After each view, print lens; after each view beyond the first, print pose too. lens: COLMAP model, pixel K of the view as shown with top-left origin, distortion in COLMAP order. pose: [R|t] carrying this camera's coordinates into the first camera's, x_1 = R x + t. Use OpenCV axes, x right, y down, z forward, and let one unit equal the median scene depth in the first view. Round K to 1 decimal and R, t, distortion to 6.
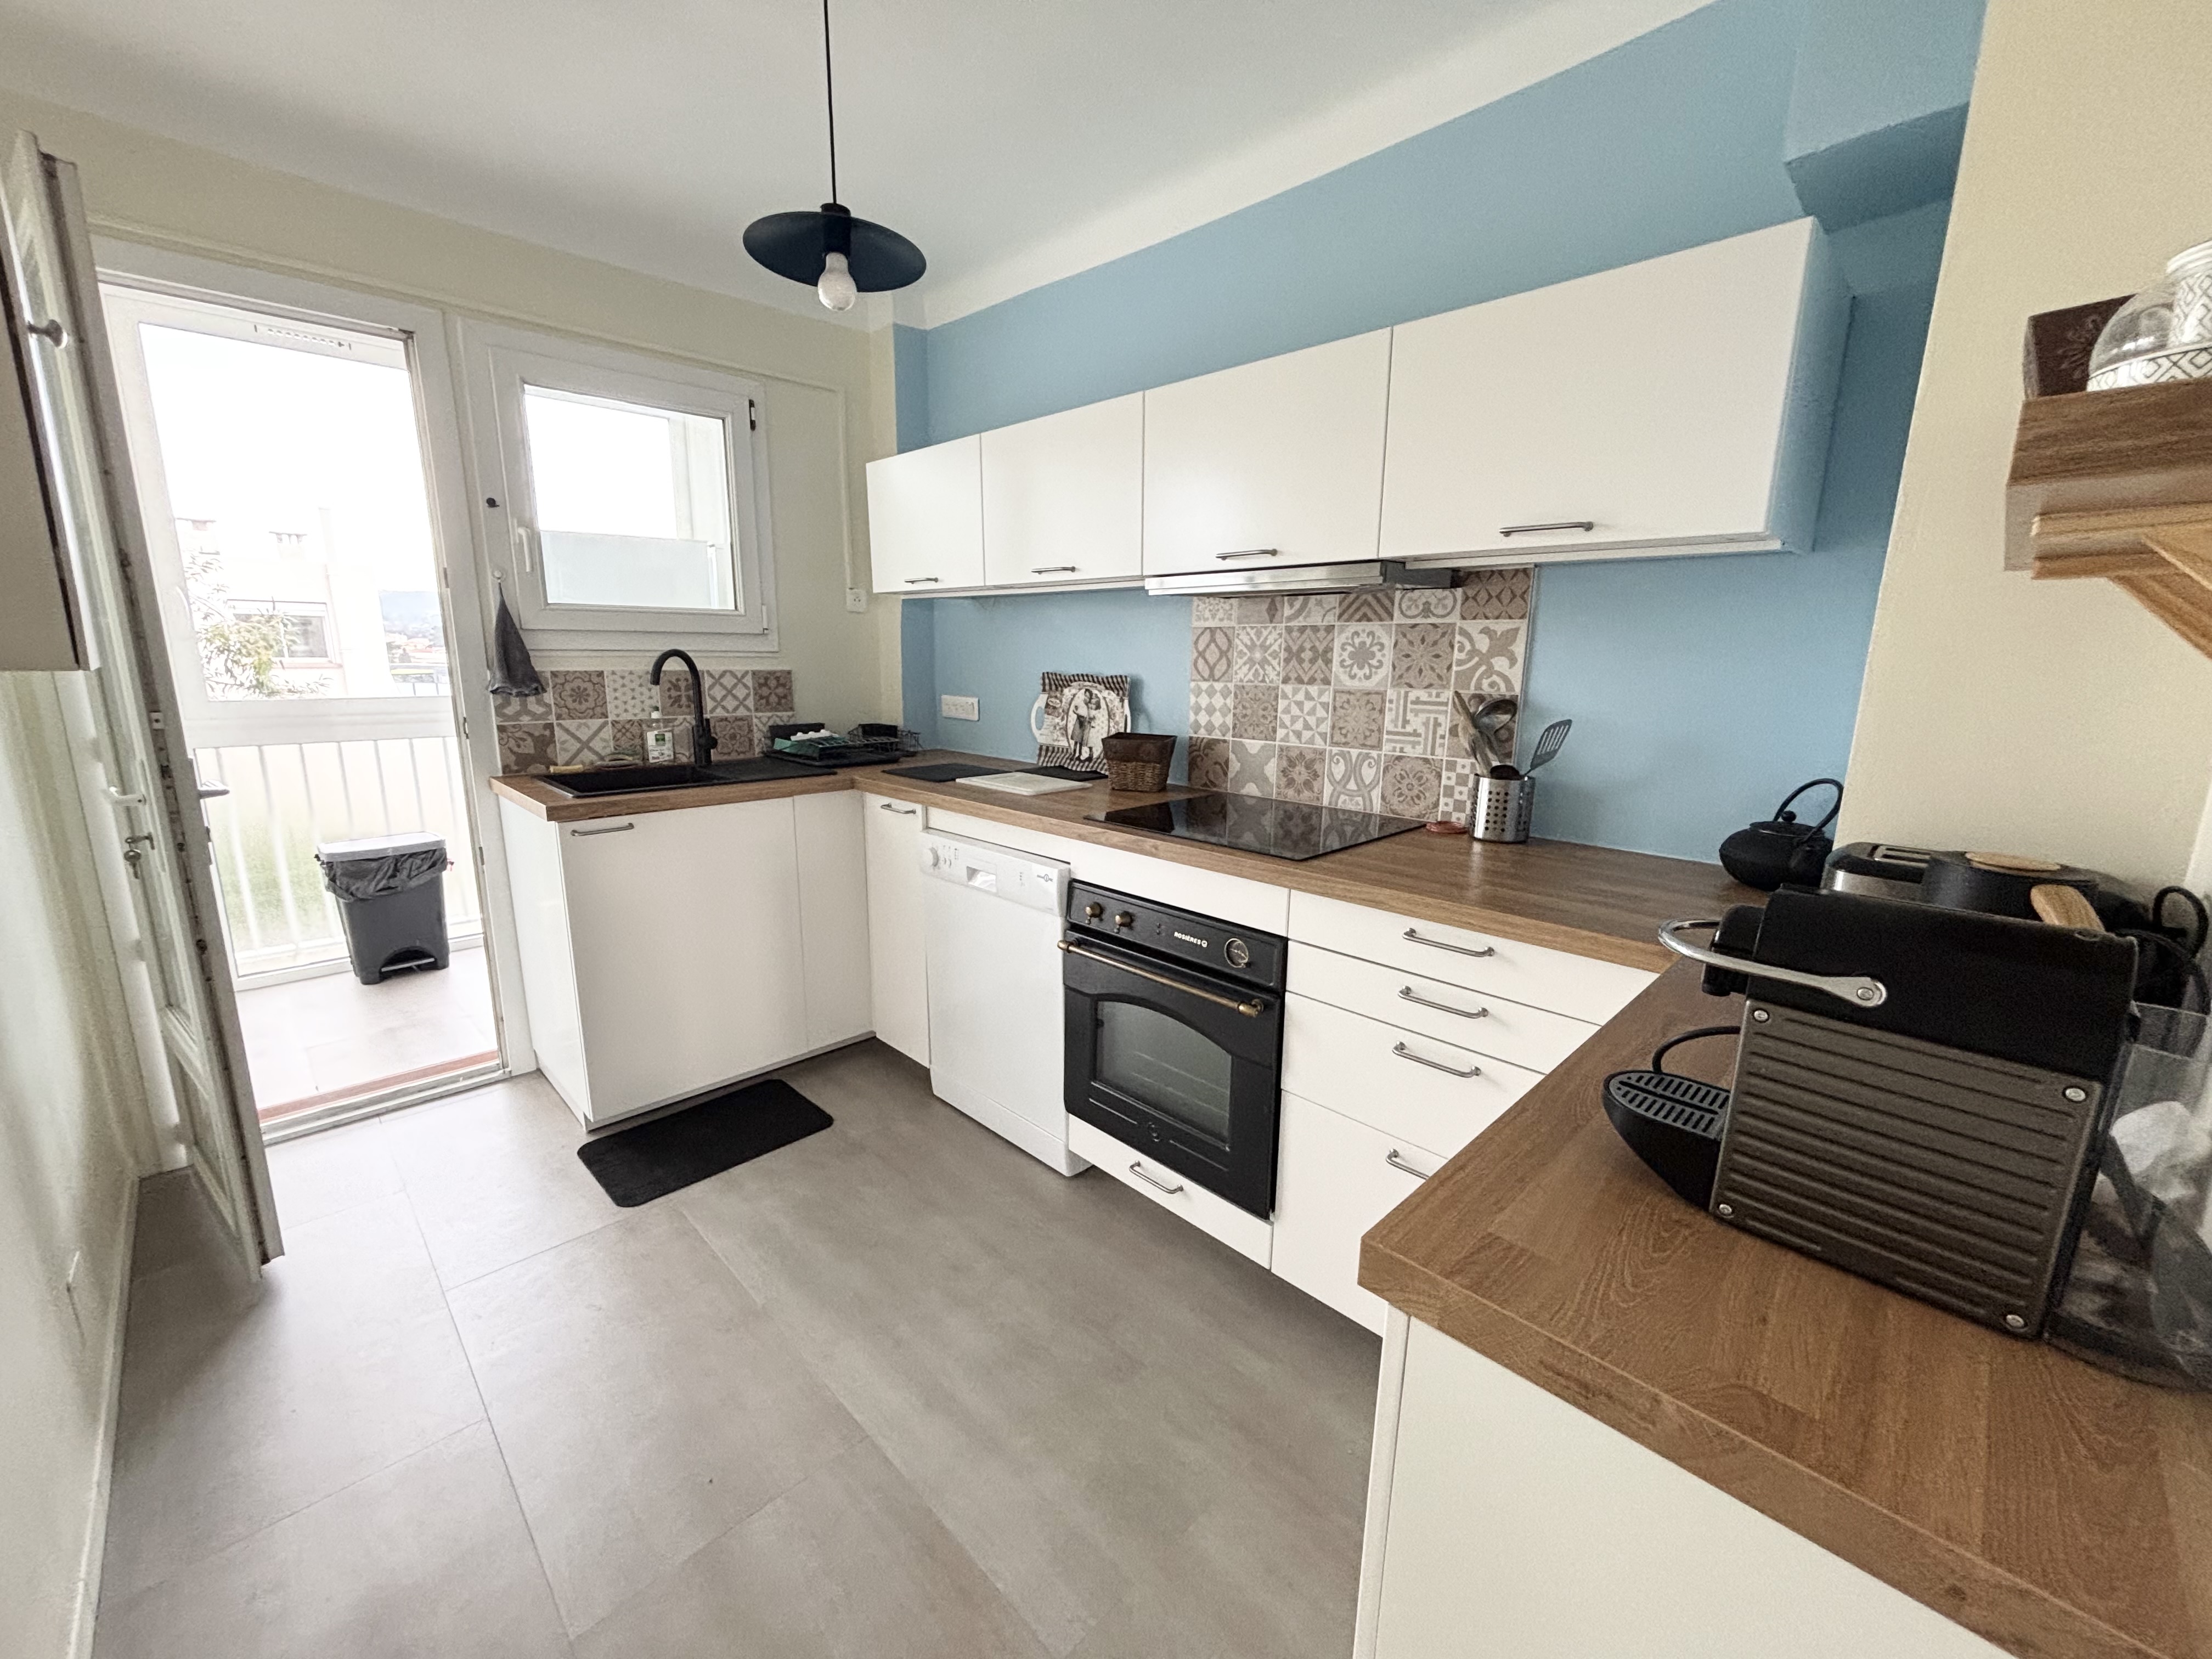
lens RADIAL K [[882.9, 0, 1102.7], [0, 882.9, 829.4], [0, 0, 1]] dist [0.014631, -0.000046]
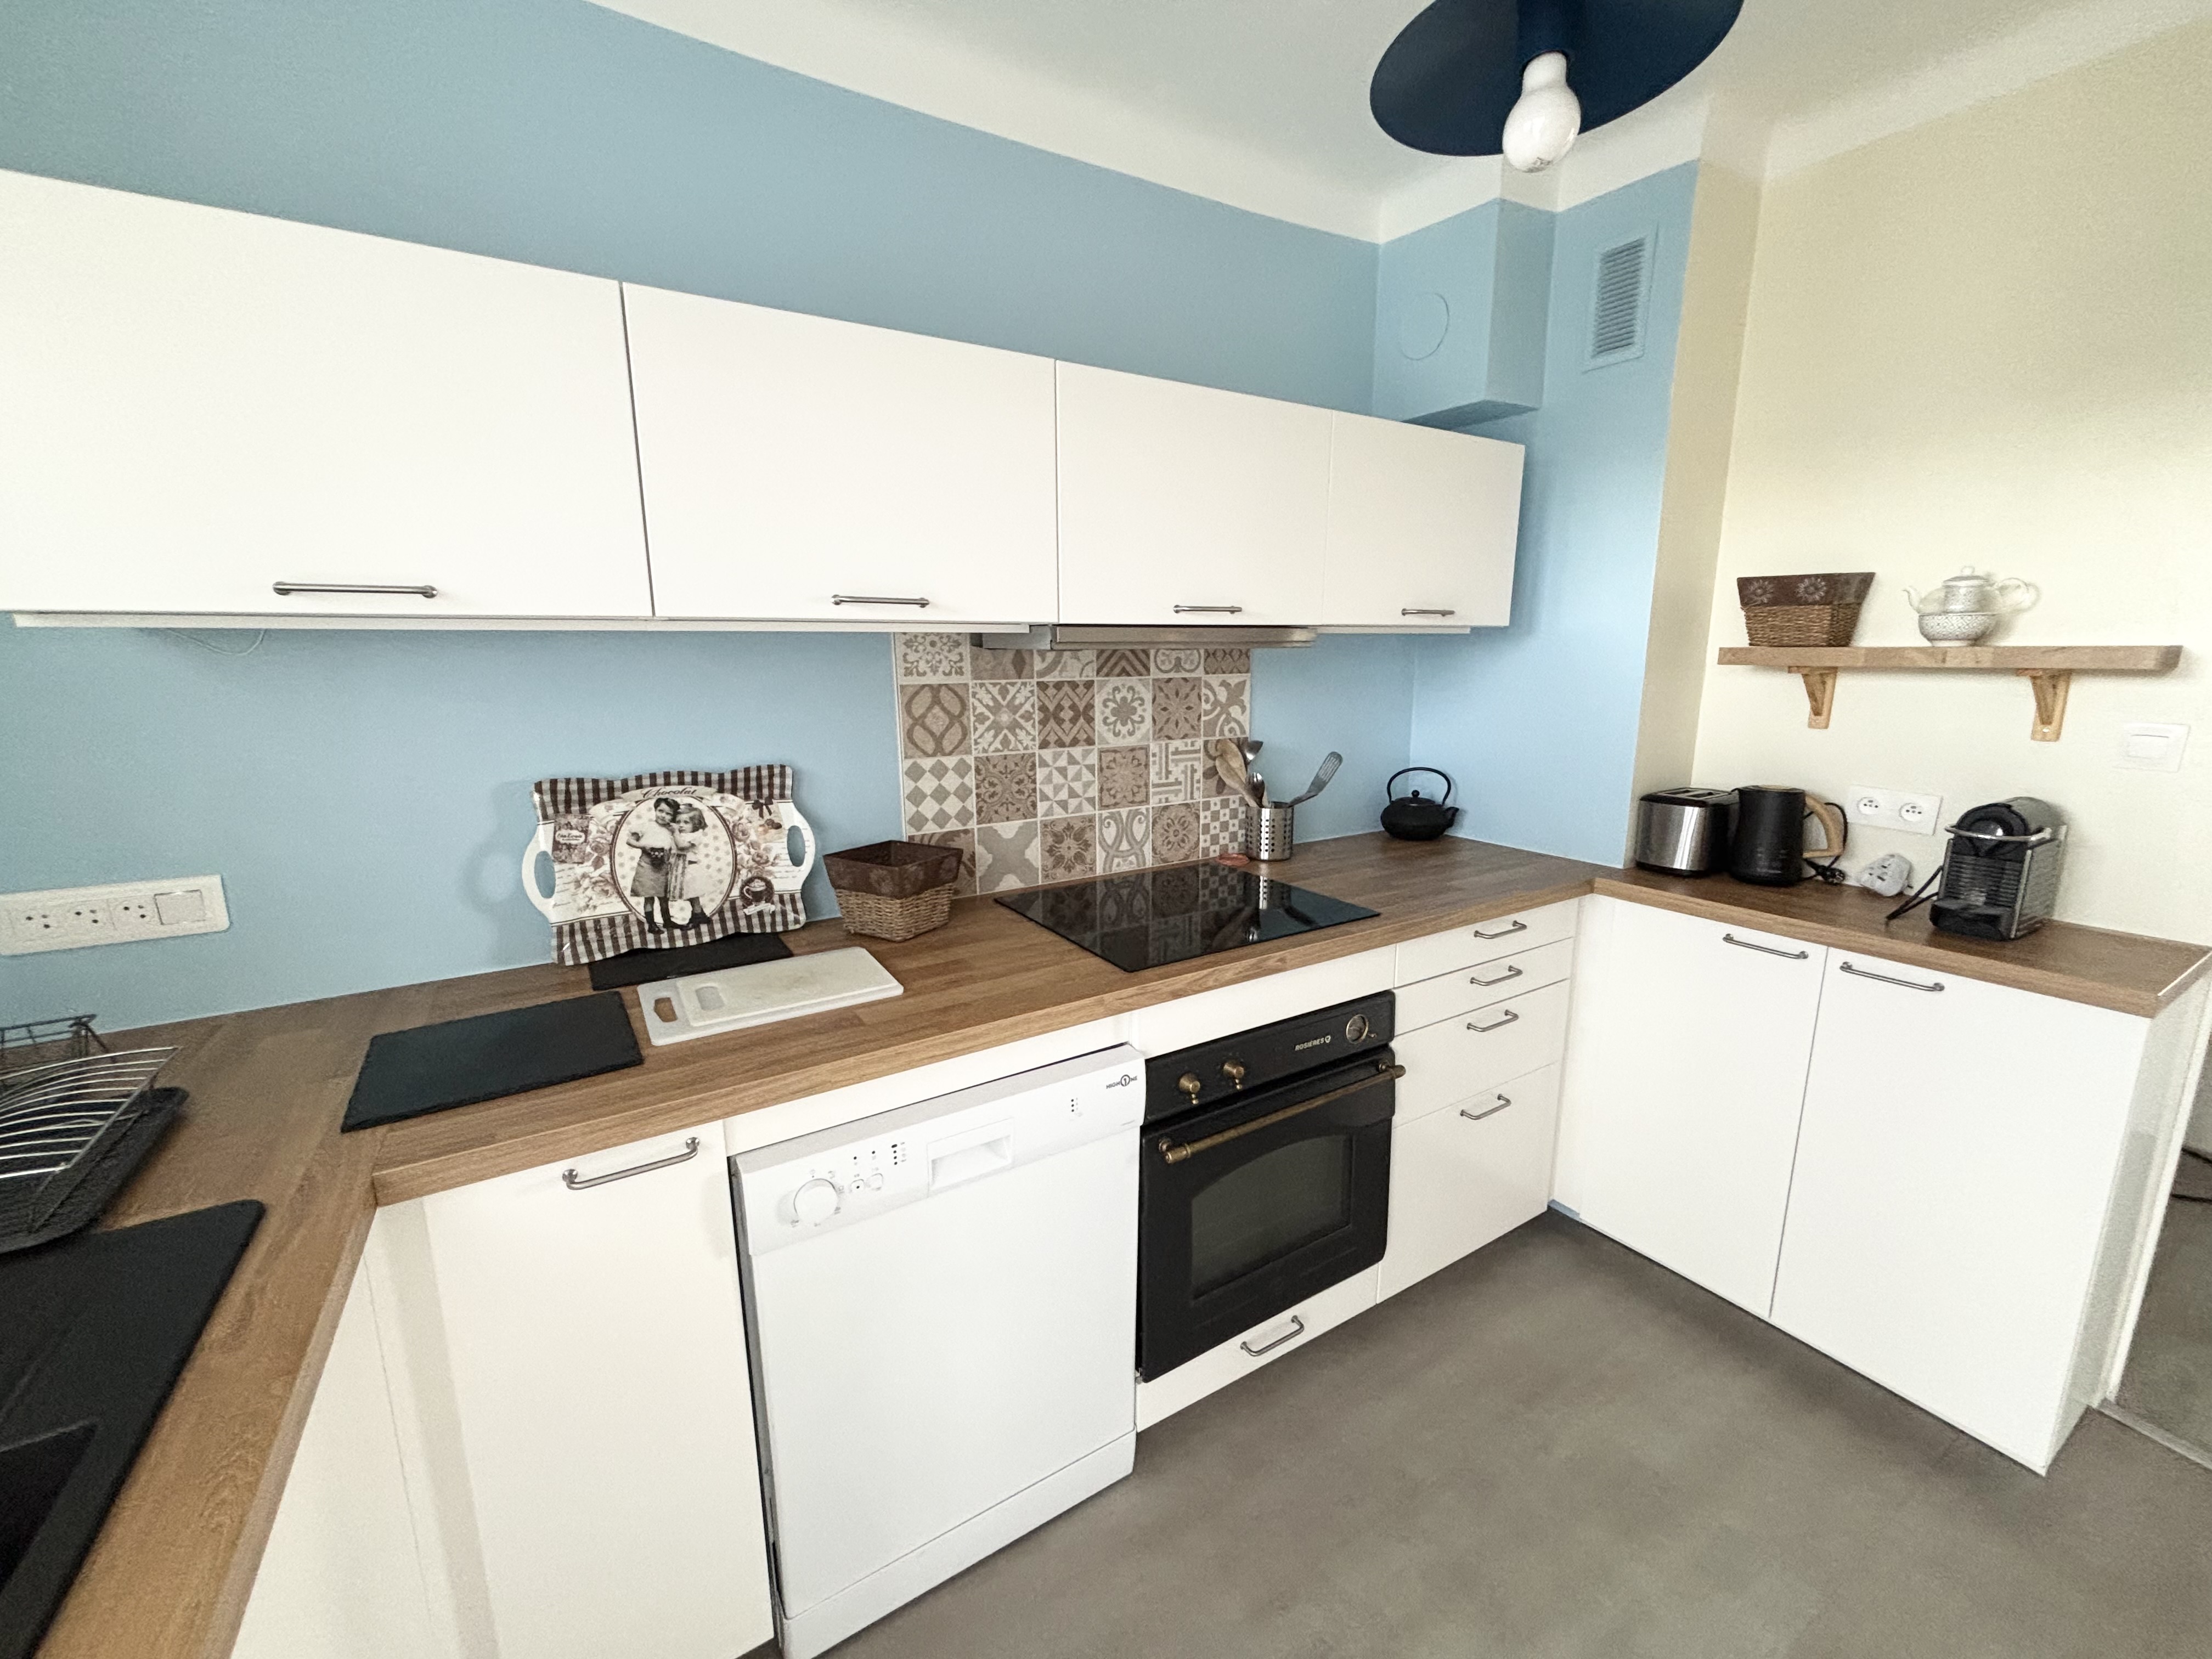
lens RADIAL K [[882.9, 0, 1106.1], [0, 882.9, 826.9], [0, 0, 1]] dist [0.014631, -0.000046]
pose [[0.220791, -0.201986, 0.954177, -0.615617], [0.199890, 0.966925, 0.158431, -0.220652], [-0.954618, 0.155750, 0.253863, 0.761377]]
